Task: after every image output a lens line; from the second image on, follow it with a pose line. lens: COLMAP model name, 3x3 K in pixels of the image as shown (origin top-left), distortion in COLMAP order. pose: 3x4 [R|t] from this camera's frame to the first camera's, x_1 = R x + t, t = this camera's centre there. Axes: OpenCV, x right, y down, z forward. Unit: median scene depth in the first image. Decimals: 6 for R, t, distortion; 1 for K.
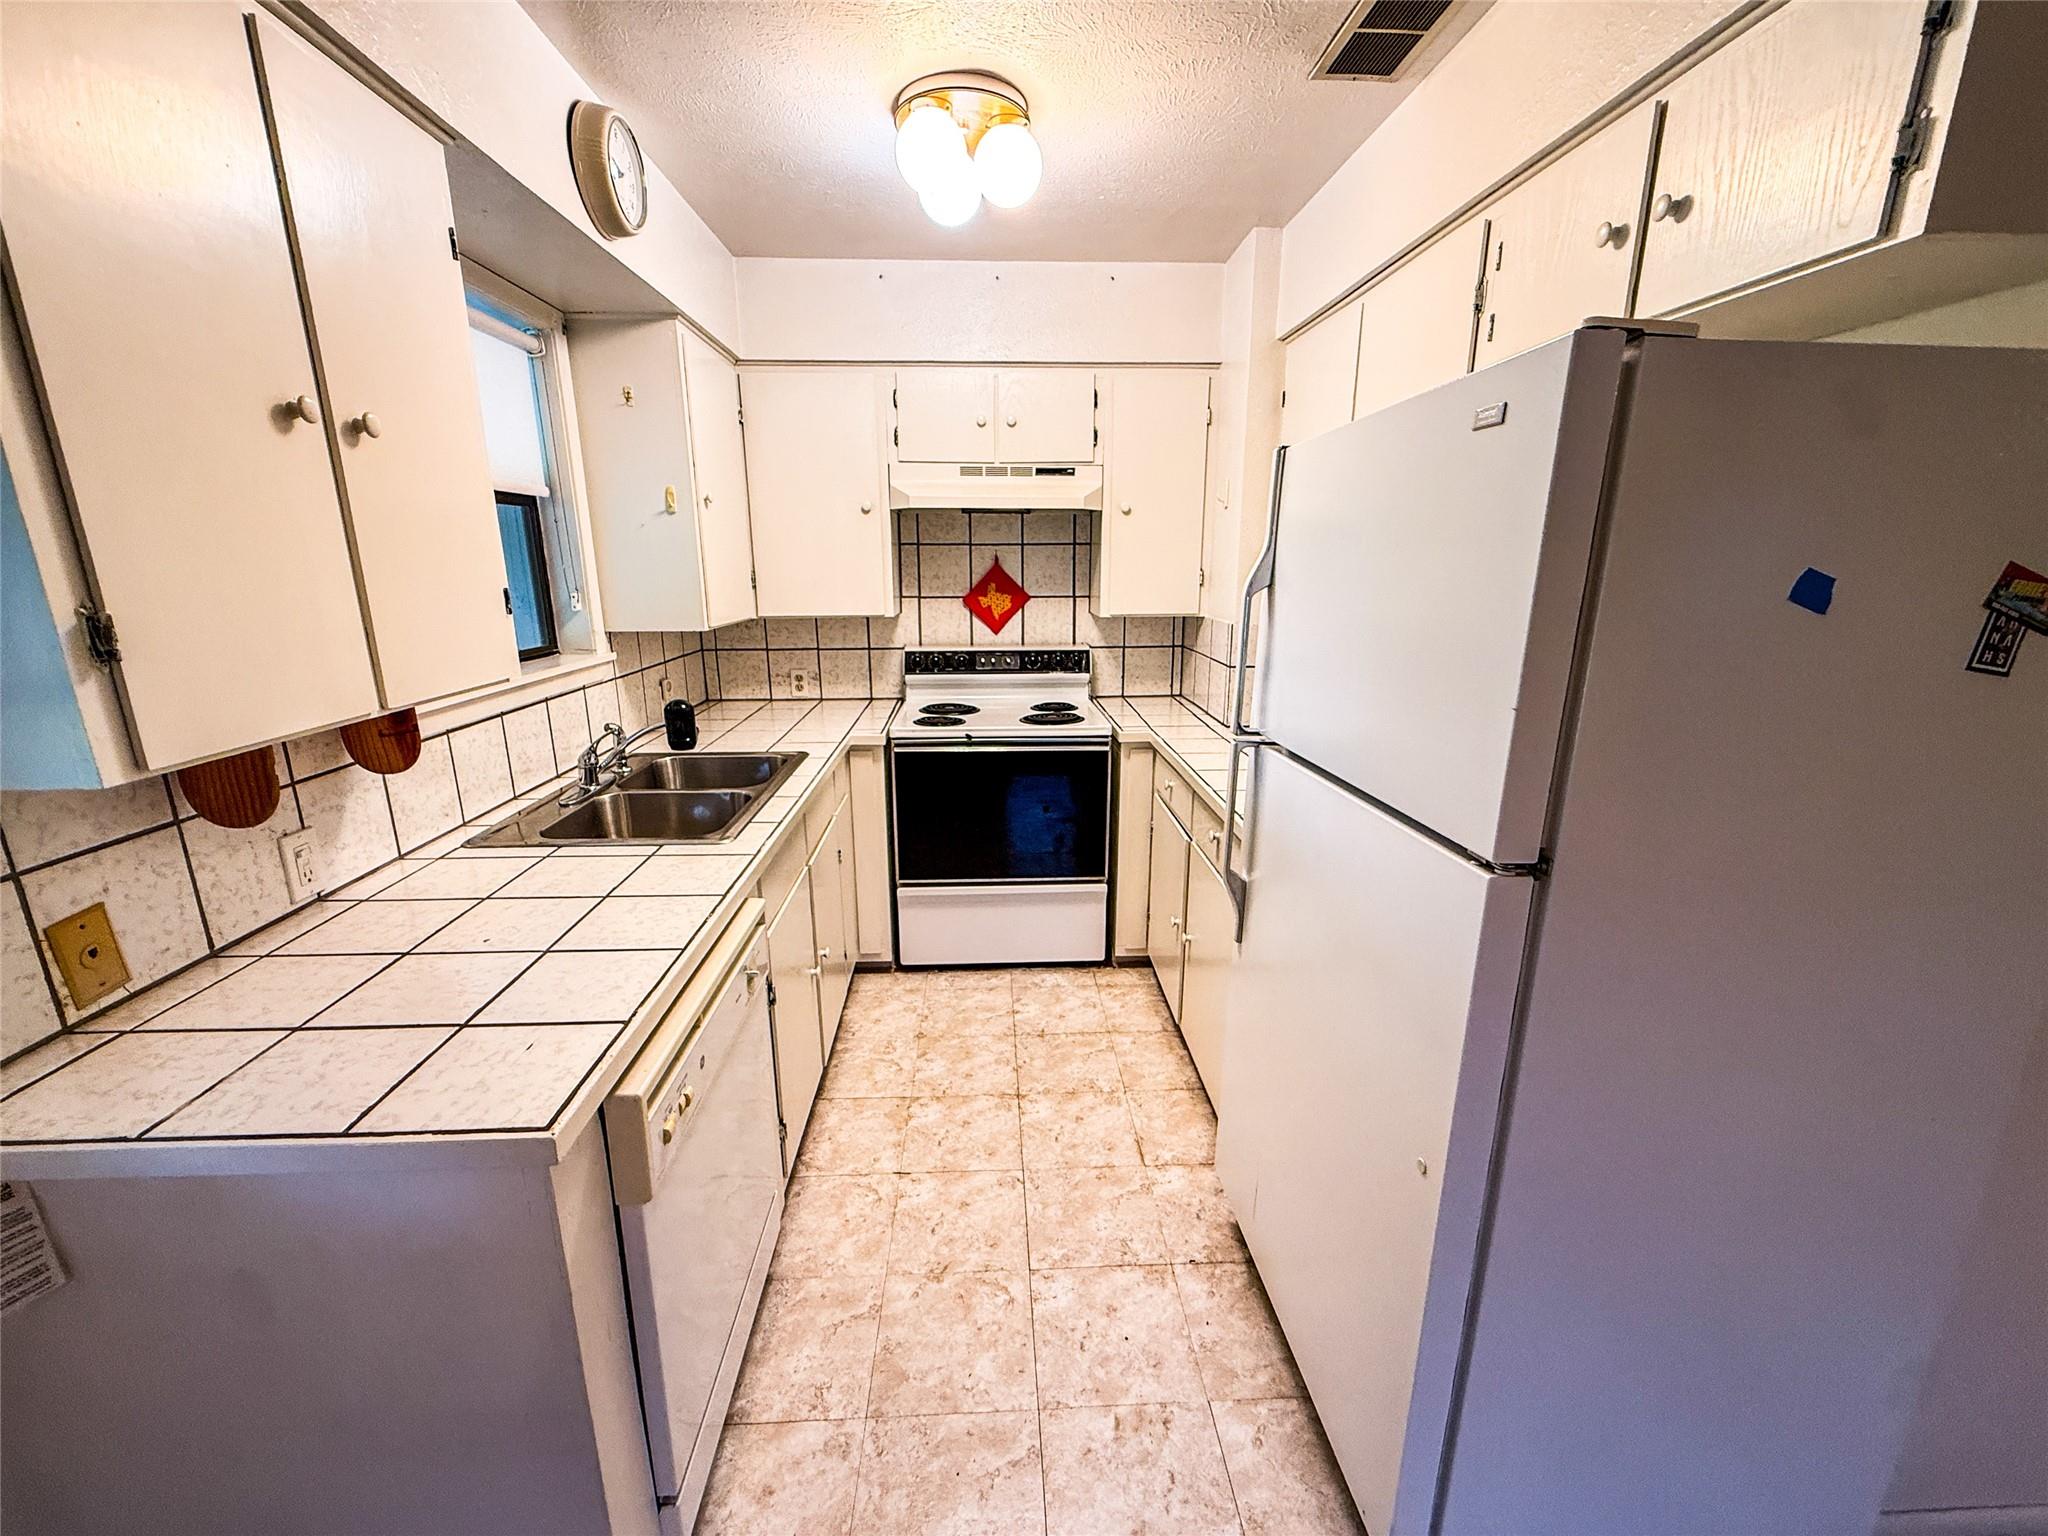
lens RADIAL K [[838.0, 0, 1018.4], [0, 838.0, 770.4], [0, 0, 1]] dist [0.002517, 0.000135]
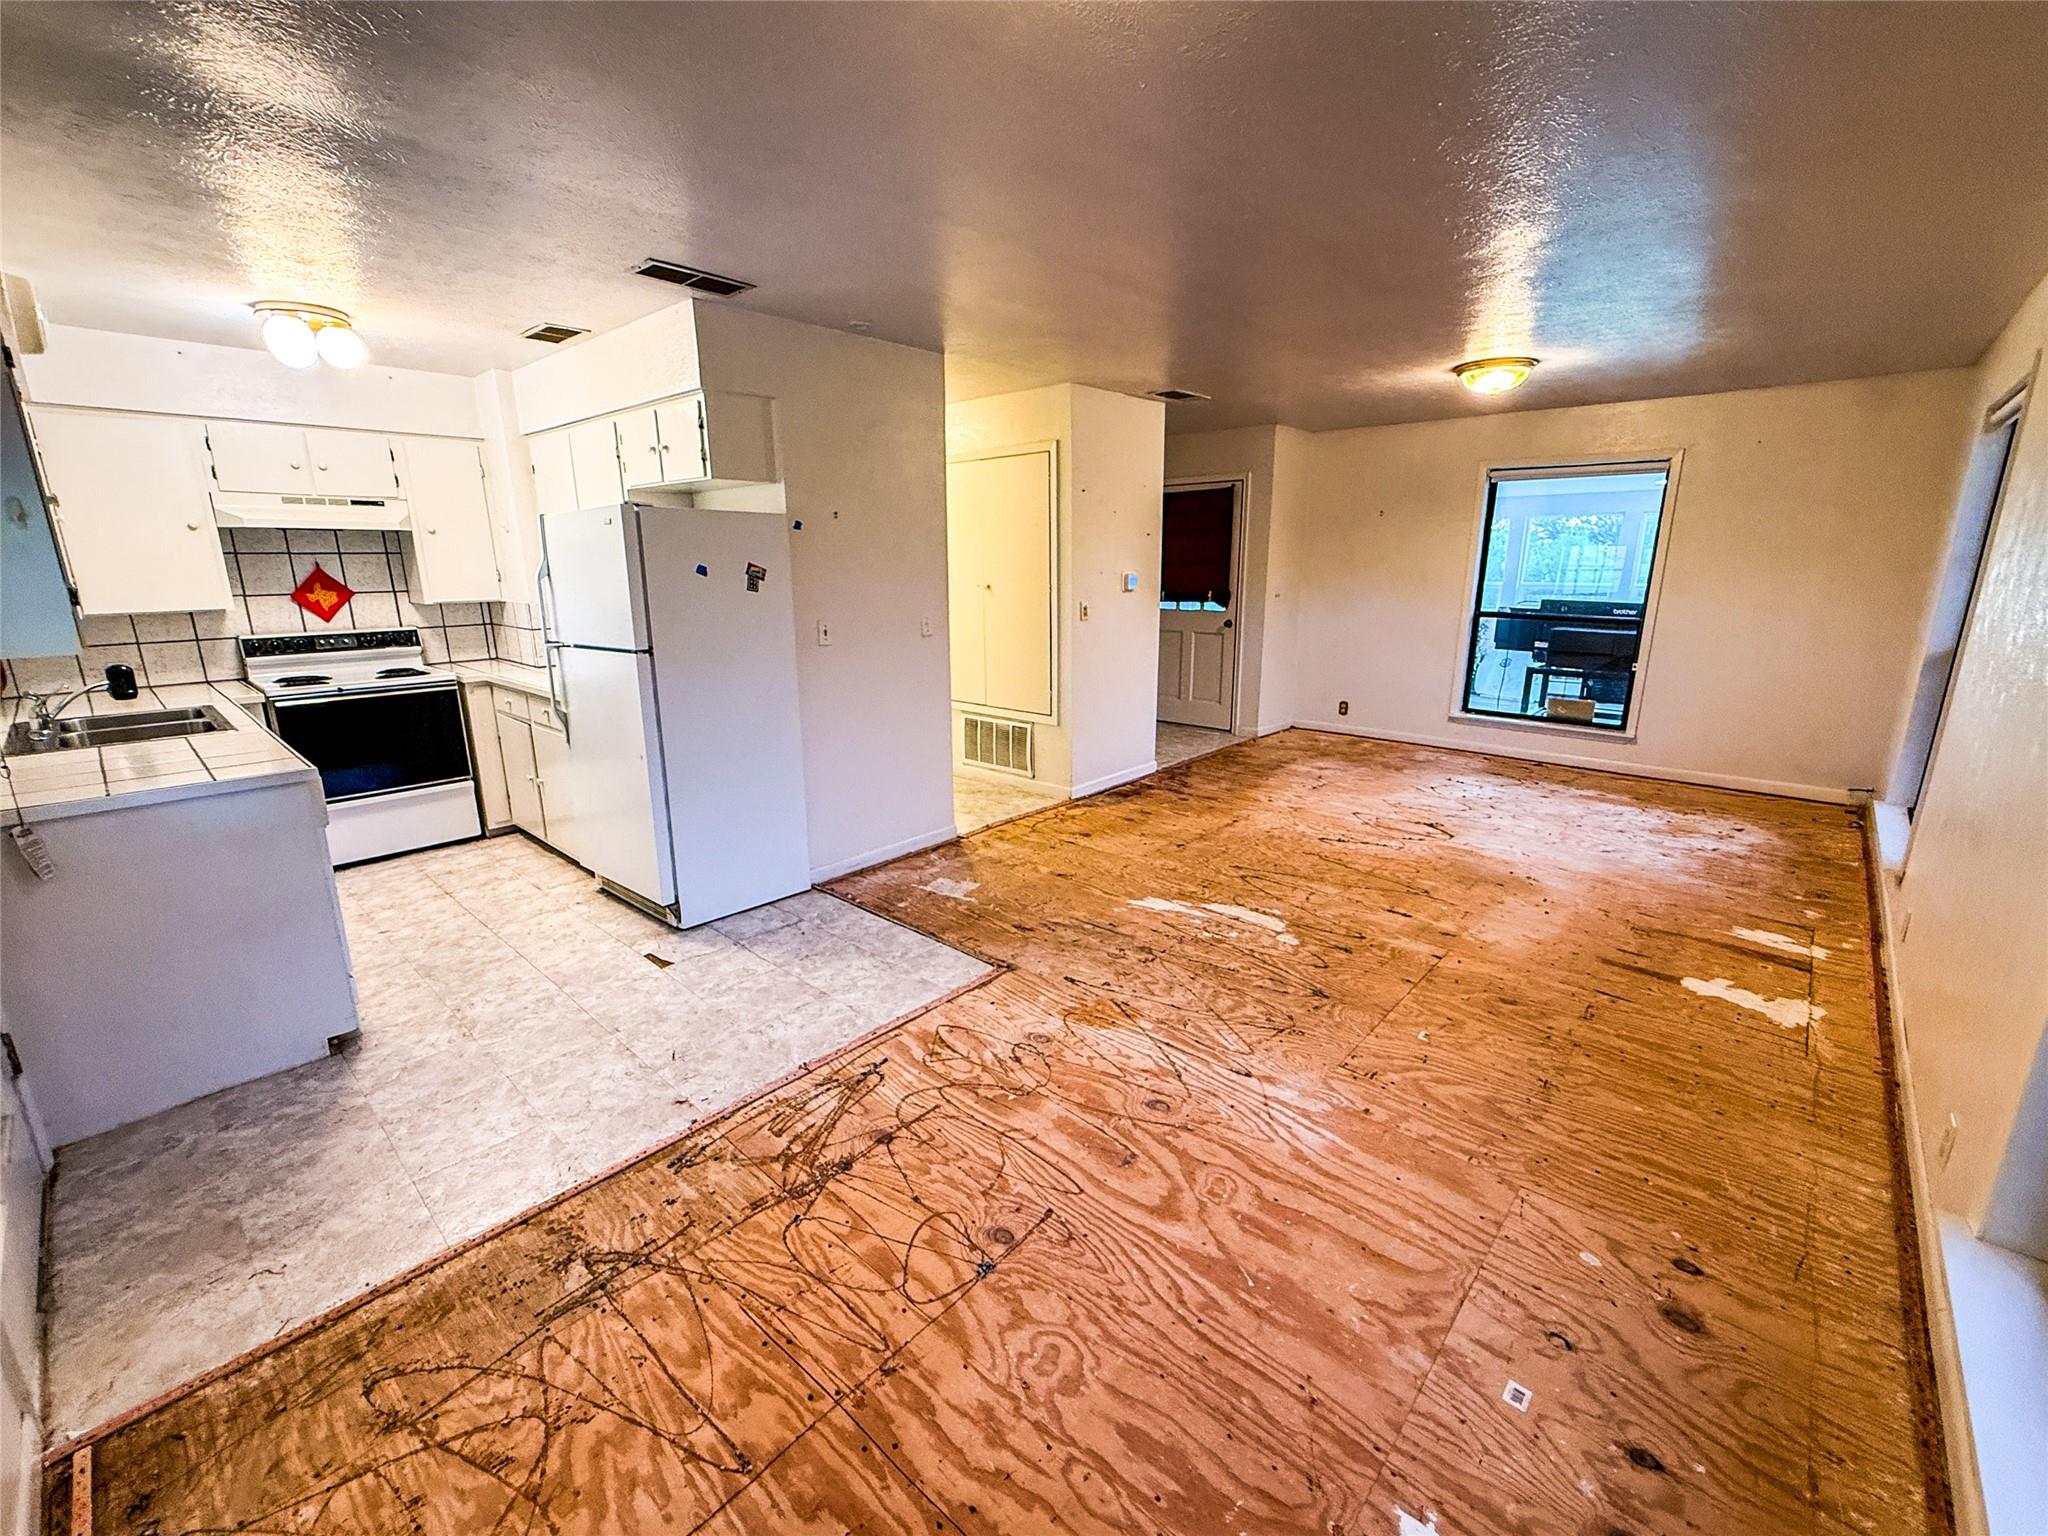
lens RADIAL K [[838.0, 0, 1016.4], [0, 838.0, 771.1], [0, 0, 1]] dist [0.002517, 0.000135]
pose [[0.707198, -0.176807, 0.684551, -0.222421], [0.179258, 0.981429, 0.068296, 0.183639], [-0.683913, 0.074413, 0.725759, -0.727230]]
